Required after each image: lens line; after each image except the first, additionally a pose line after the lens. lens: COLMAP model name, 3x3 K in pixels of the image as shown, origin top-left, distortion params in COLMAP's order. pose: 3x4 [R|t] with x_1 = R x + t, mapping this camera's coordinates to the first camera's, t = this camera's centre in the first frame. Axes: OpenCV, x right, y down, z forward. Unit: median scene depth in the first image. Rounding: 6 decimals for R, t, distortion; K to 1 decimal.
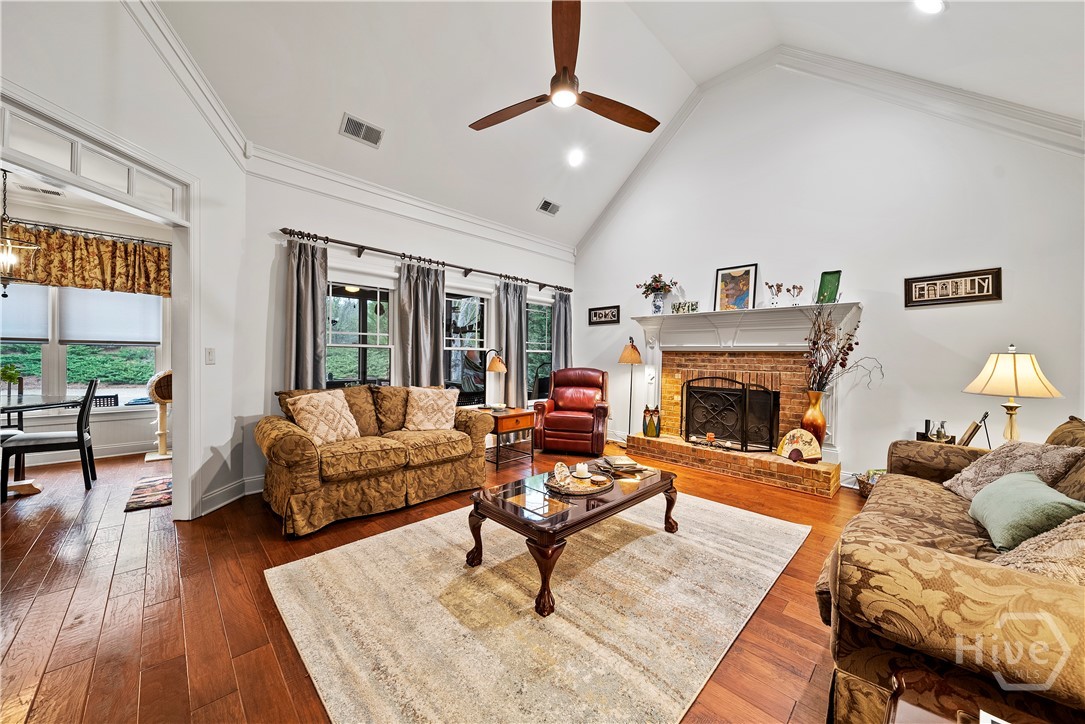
lens RADIAL K [[389.6, 0, 545.0], [0, 389.6, 361.6], [0, 0, 1]] dist [-0.007914, -0.000068]
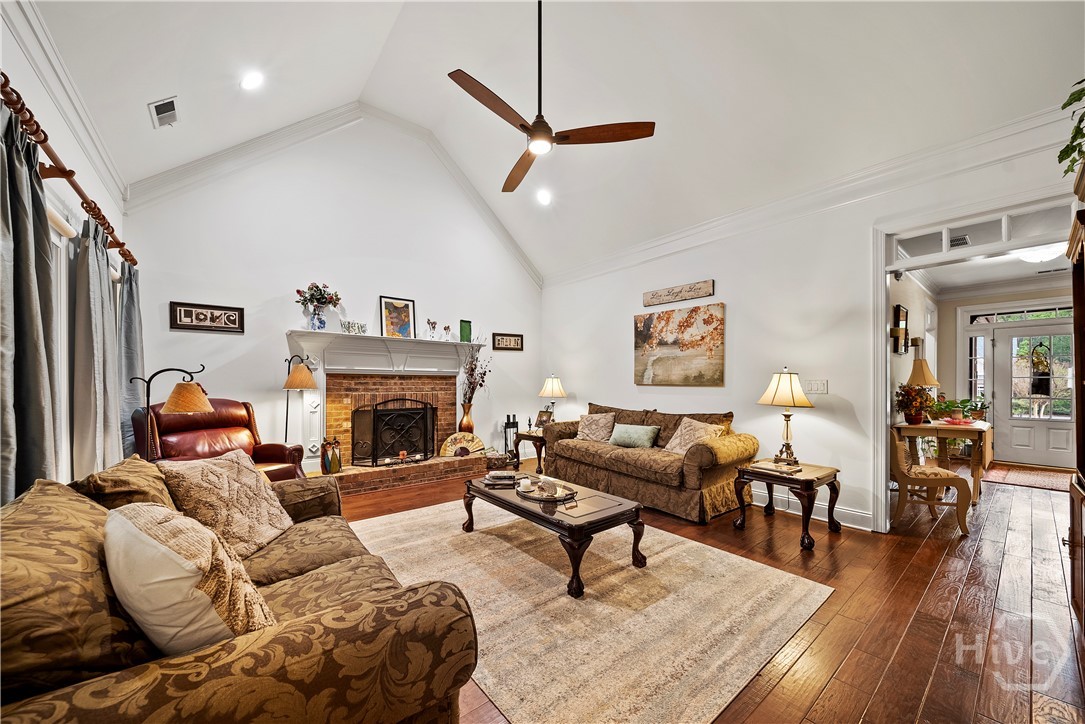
lens RADIAL K [[389.6, 0, 541.3], [0, 389.6, 382.9], [0, 0, 1]] dist [-0.007914, -0.000068]
pose [[0.099833, -0.017702, 0.994847, -0.576800], [0.010037, 0.999809, 0.016783, -0.018145], [-0.994954, 0.008309, 0.099992, 0.488080]]
